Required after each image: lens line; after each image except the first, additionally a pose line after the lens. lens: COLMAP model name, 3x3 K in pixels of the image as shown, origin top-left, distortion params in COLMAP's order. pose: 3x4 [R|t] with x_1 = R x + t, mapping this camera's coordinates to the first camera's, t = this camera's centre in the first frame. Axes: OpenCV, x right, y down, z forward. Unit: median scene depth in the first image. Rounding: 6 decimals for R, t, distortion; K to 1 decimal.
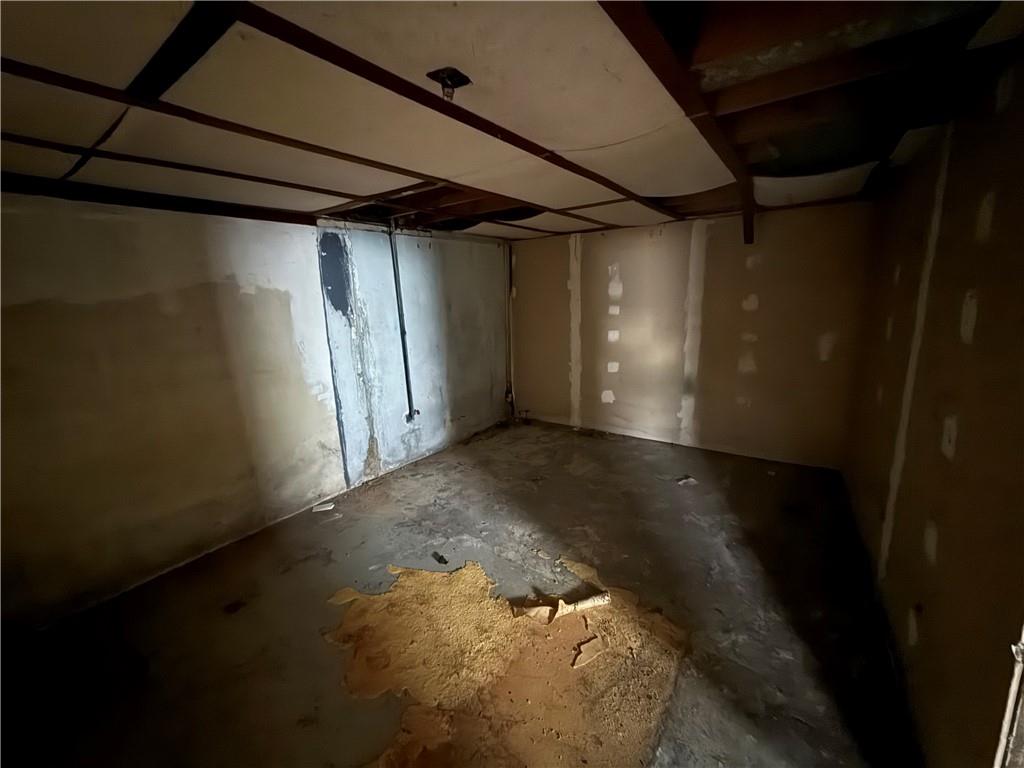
lens RADIAL K [[406.9, 0, 510.6], [0, 406.9, 385.0], [0, 0, 1]] dist [-0.003411, 0.000294]
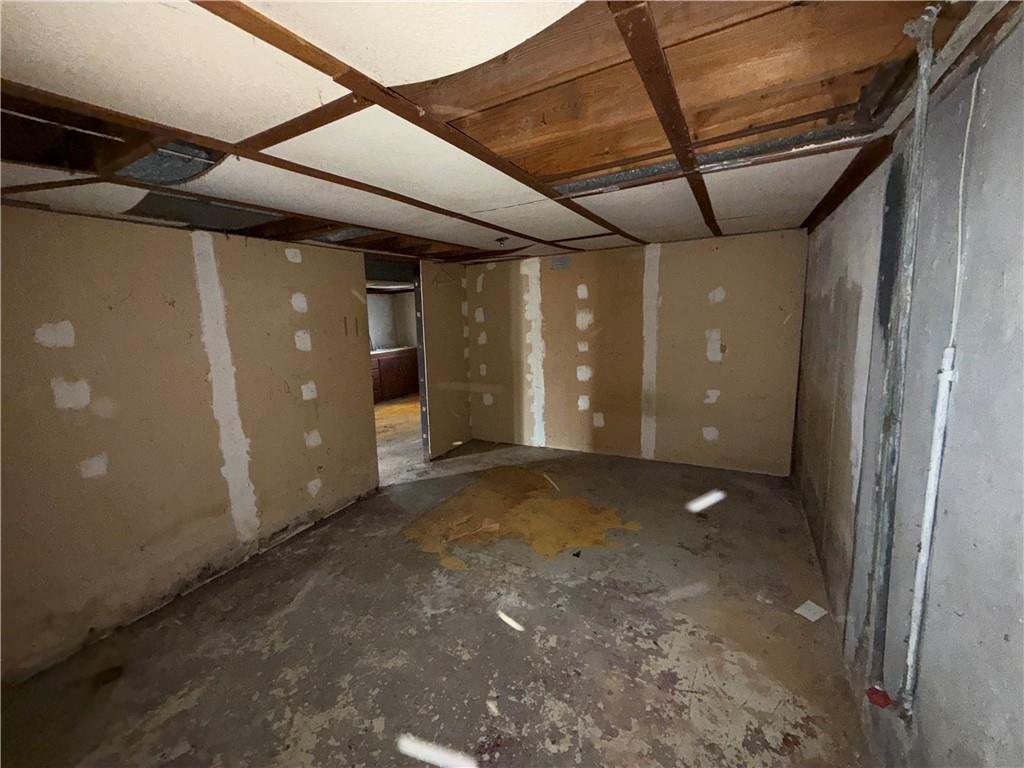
lens RADIAL K [[406.9, 0, 512.0], [0, 406.9, 379.3], [0, 0, 1]] dist [-0.003411, 0.000294]
pose [[-0.990211, 0.104669, -0.092335, 0.052014], [0.060756, 0.918811, 0.389993, -0.384930], [0.125658, 0.380565, -0.916177, 1.598983]]
